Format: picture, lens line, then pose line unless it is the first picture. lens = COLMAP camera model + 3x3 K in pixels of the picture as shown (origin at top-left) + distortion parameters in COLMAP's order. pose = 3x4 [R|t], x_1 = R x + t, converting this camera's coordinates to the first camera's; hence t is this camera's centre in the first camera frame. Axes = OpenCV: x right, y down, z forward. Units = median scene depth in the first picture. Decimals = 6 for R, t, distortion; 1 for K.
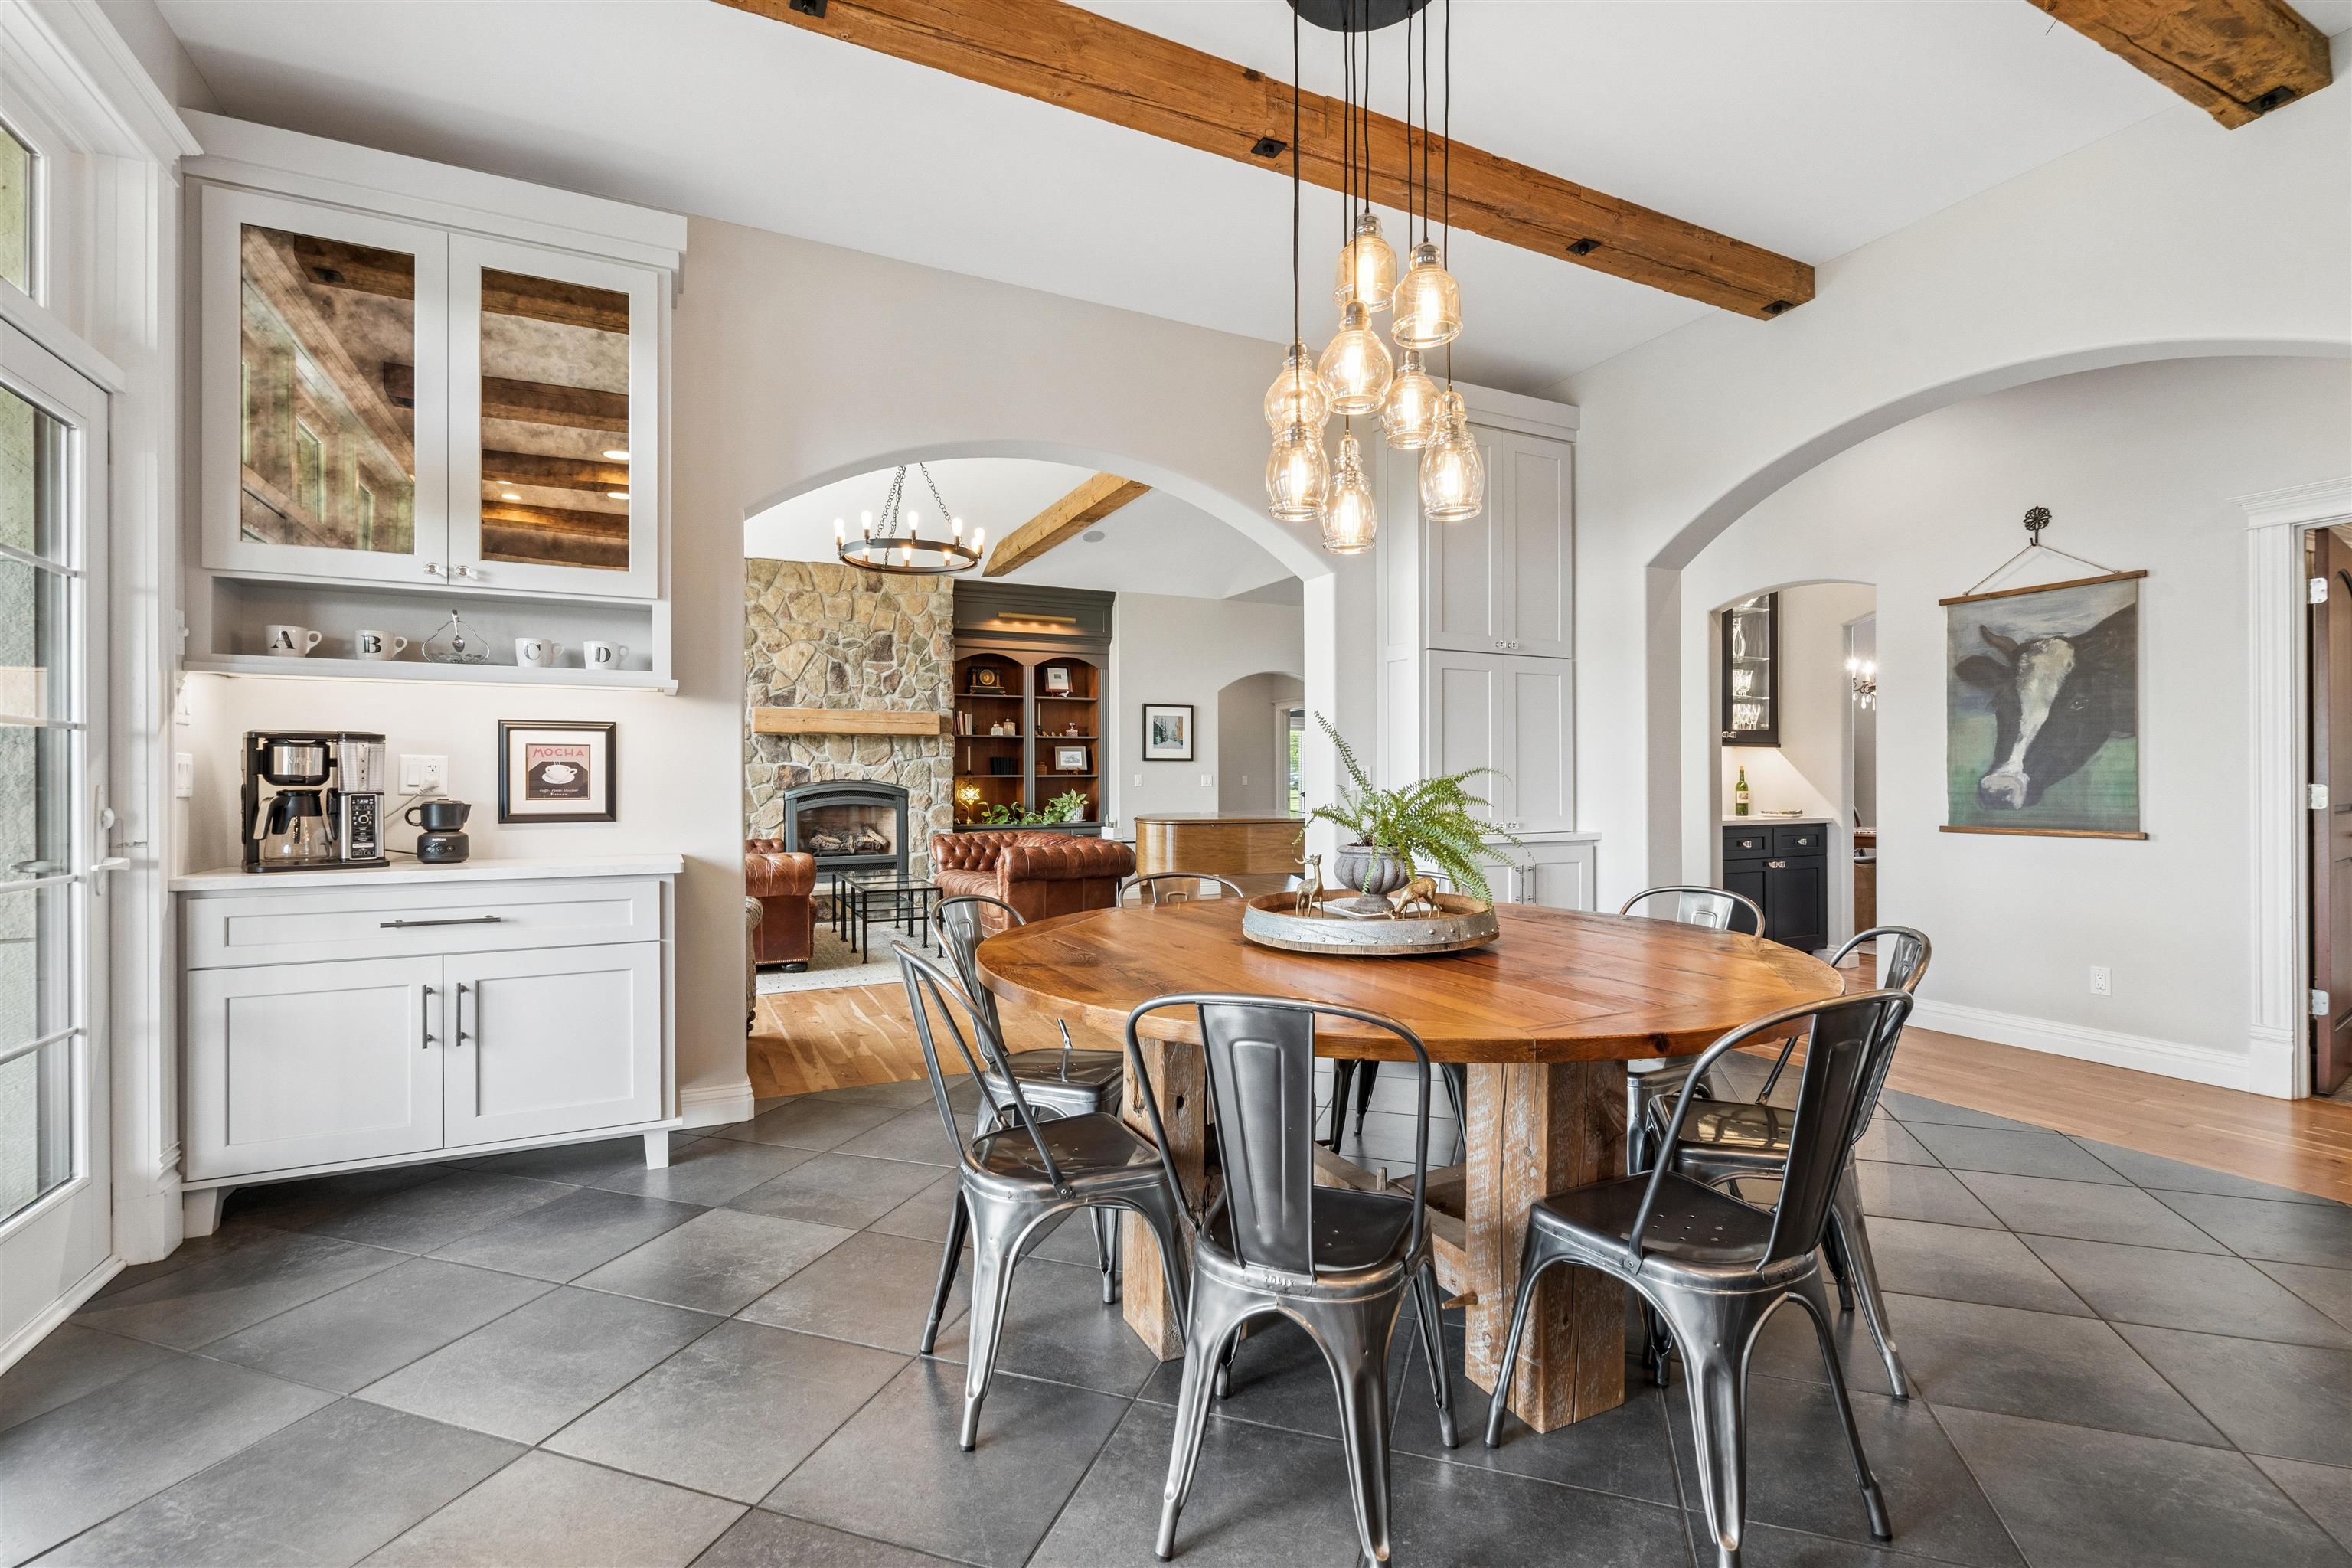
lens RADIAL K [[1063.1, 0, 1181.5], [0, 1063.1, 776.7], [0, 0, 1]] dist [-0.005435, 0.000758]
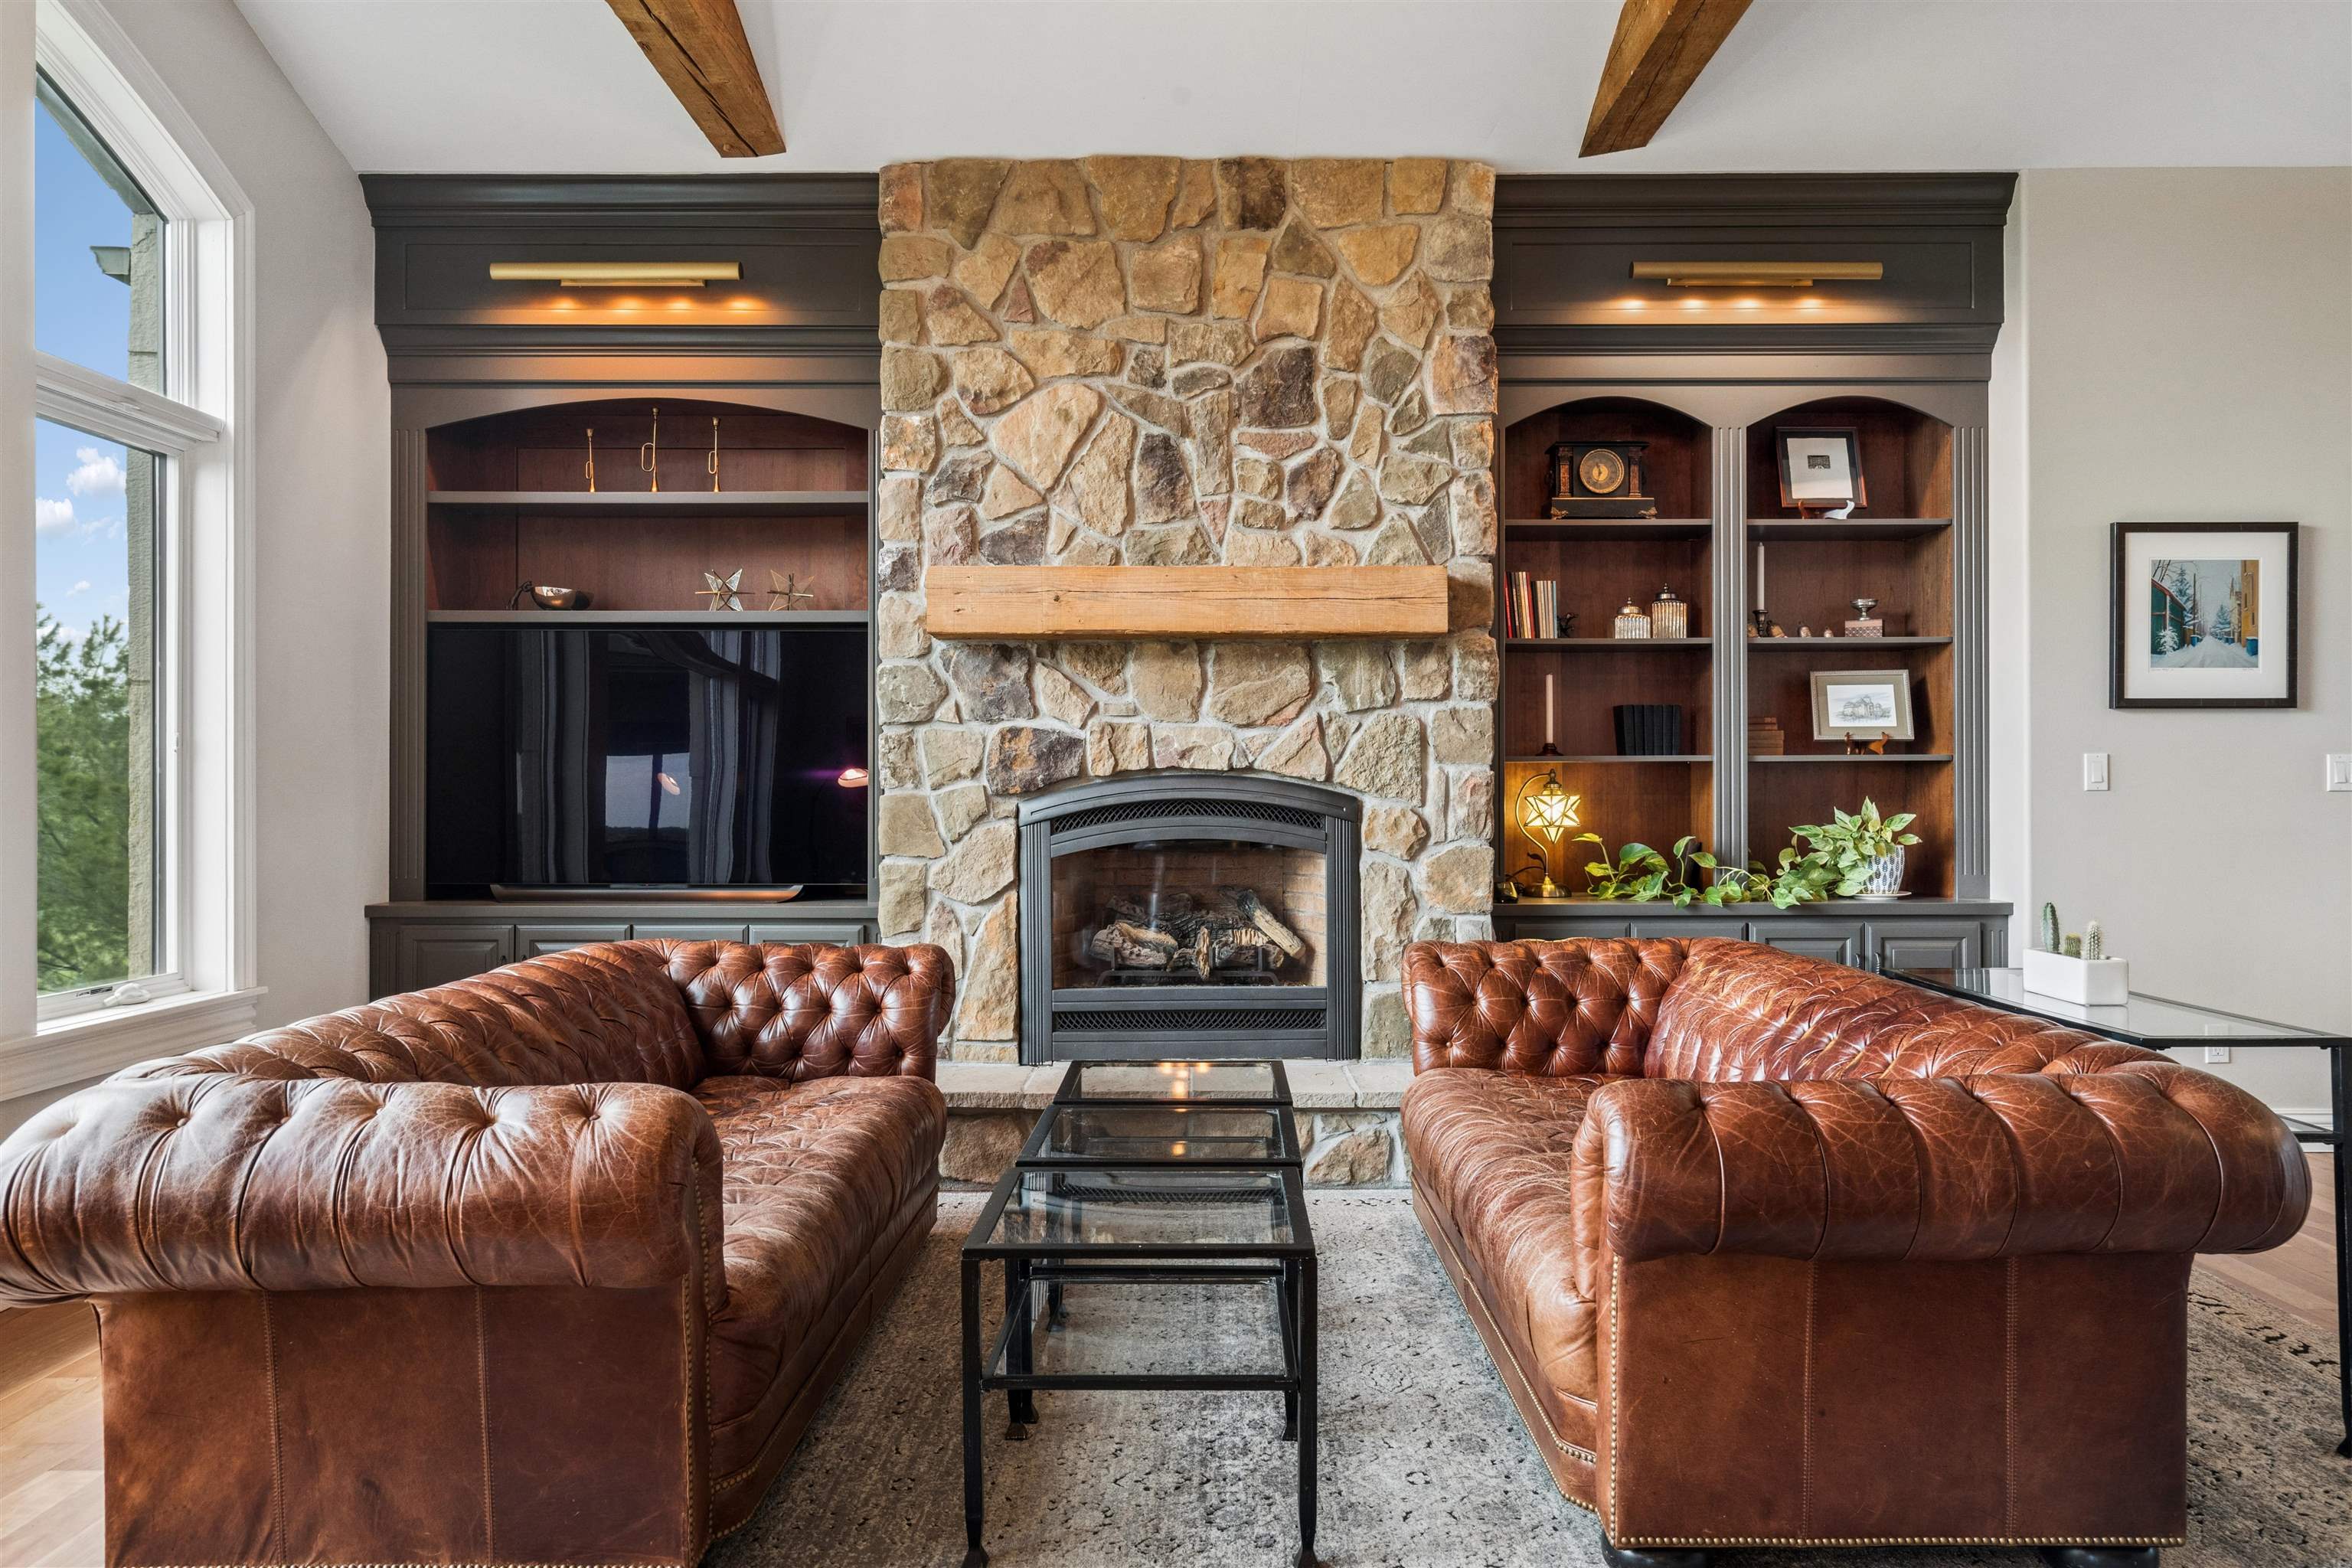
lens RADIAL K [[1684.1, 0, 1176.5], [0, 1684.1, 778.3], [0, 0, 1]] dist [0.000827, 0.003819]
pose [[0.895537, -0.000006, -0.444987, -0.069052], [0.000701, 0.999999, 0.001397, 0.005116], [0.444987, -0.001563, 0.895536, 0.487660]]
